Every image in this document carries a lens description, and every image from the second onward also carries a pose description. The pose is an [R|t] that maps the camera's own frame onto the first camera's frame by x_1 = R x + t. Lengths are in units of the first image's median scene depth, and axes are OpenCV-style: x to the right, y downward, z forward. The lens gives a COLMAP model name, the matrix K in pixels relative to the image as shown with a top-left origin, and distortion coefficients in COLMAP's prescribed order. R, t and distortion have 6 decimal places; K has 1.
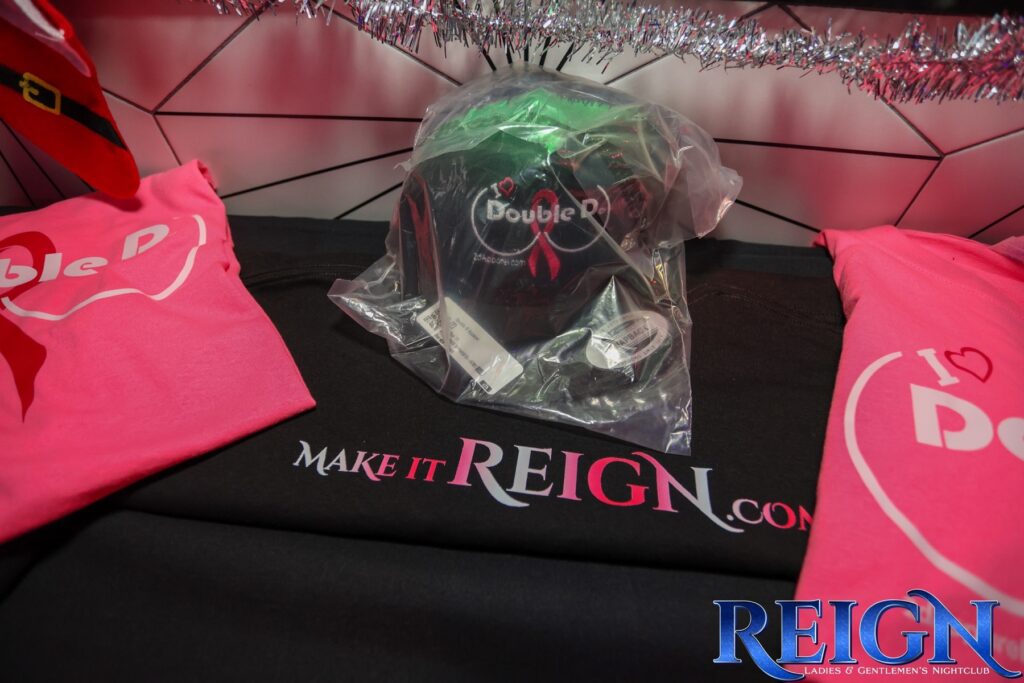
lens RADIAL K [[484.6, 0, 512.0], [0, 484.6, 341.5], [0, 0, 1]] dist [-0.080750, 0.023811]
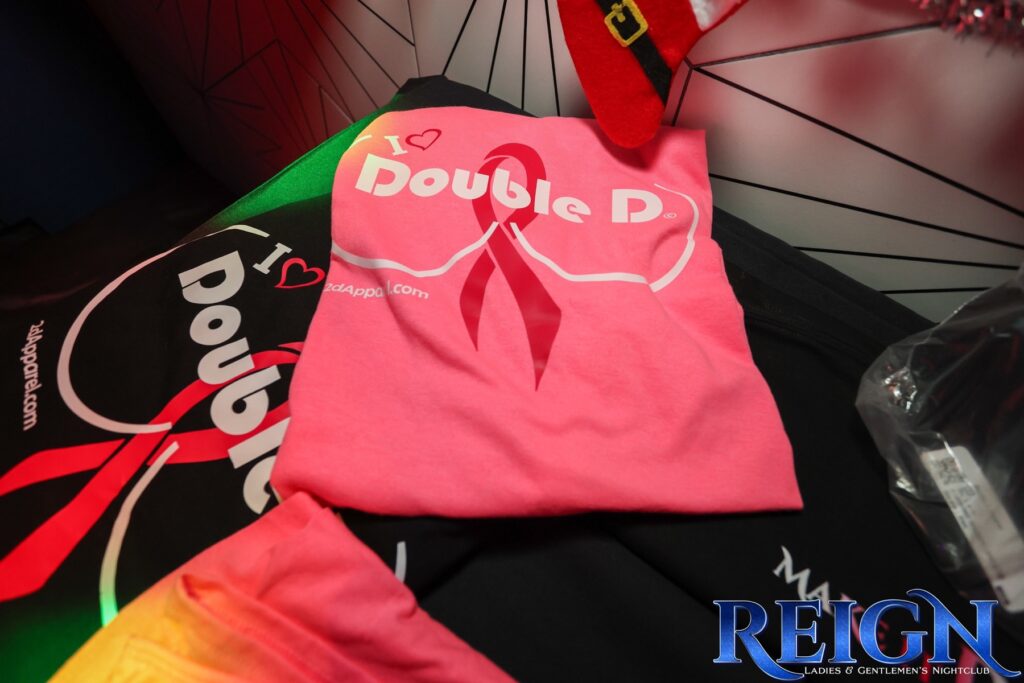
lens RADIAL K [[484.6, 0, 512.0], [0, 484.6, 341.5], [0, 0, 1]] dist [-0.080750, 0.023811]
pose [[0.839606, 0.473873, -0.265531, -0.826902], [-0.429750, 0.878461, 0.208858, -0.100916], [0.332230, -0.061246, 0.941208, 0.005627]]
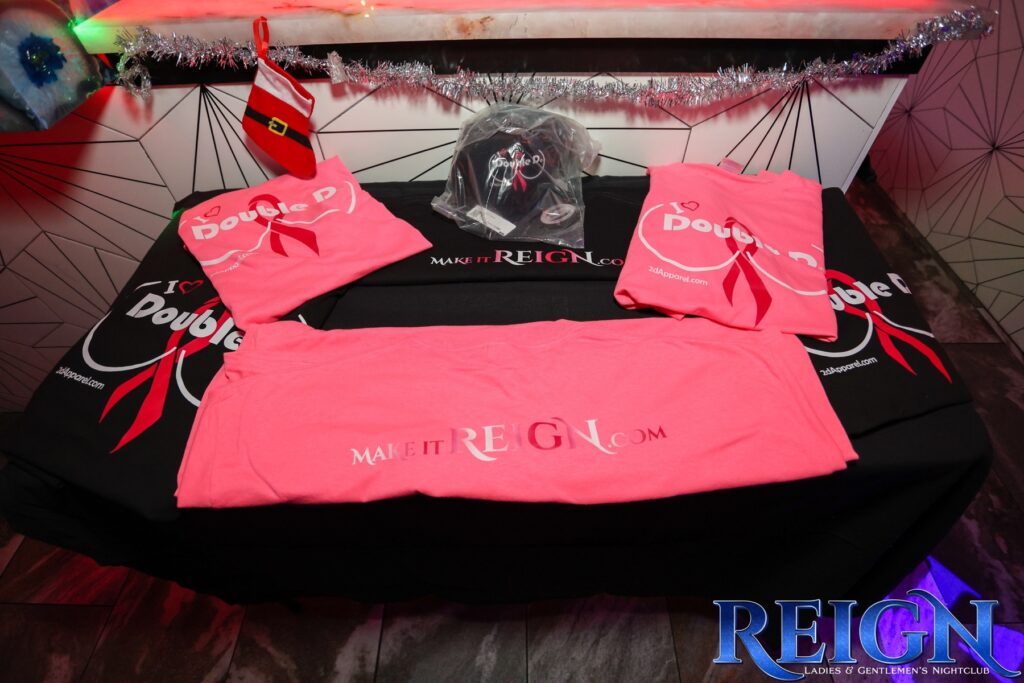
lens RADIAL K [[484.6, 0, 512.0], [0, 484.6, 341.5], [0, 0, 1]] dist [-0.080750, 0.023811]
pose [[0.992894, -0.095789, 0.070610, -0.242584], [0.096370, 0.995334, -0.004855, 0.700524], [-0.069816, 0.011625, 0.997492, -1.539110]]
